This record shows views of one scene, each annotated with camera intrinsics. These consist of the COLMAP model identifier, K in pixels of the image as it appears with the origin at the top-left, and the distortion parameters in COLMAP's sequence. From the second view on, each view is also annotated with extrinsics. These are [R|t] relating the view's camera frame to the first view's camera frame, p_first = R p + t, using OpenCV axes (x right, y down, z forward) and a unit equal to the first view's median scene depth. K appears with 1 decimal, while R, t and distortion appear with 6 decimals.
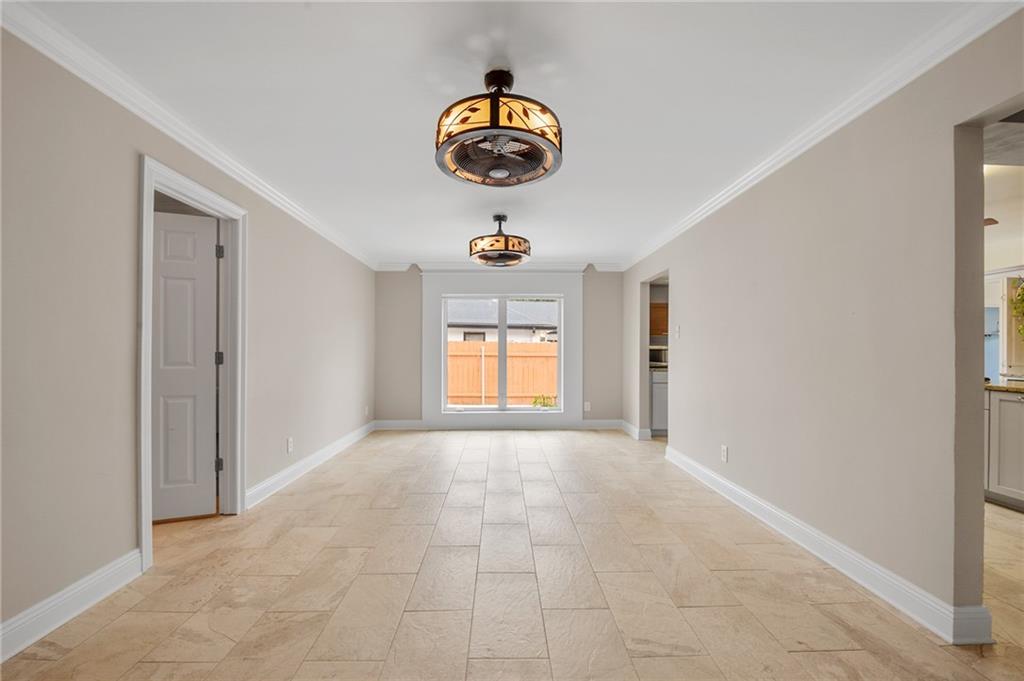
lens RADIAL K [[426.0, 0, 508.5], [0, 426.0, 350.1], [0, 0, 1]] dist [-0.000454, -0.007556]
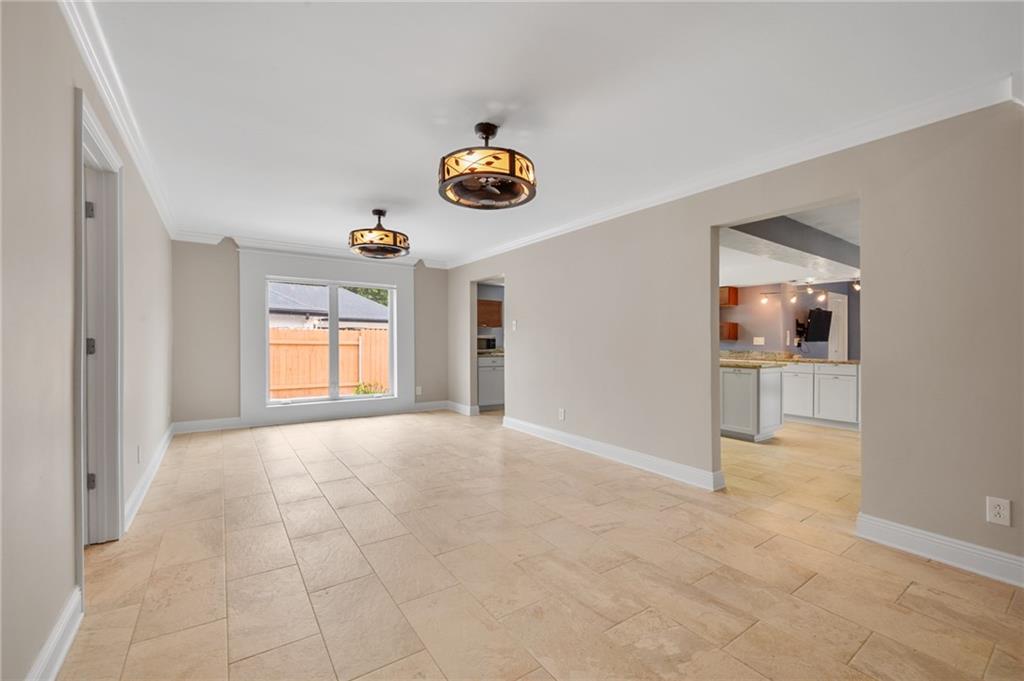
lens RADIAL K [[427.0, 0, 511.0], [0, 427.0, 337.1], [0, 0, 1]] dist [-0.010952, -0.000346]
pose [[0.834299, 0.010086, 0.551221, -0.247288], [-0.008282, 0.999949, -0.005761, 0.000191], [-0.551251, 0.000241, 0.834340, -0.042167]]
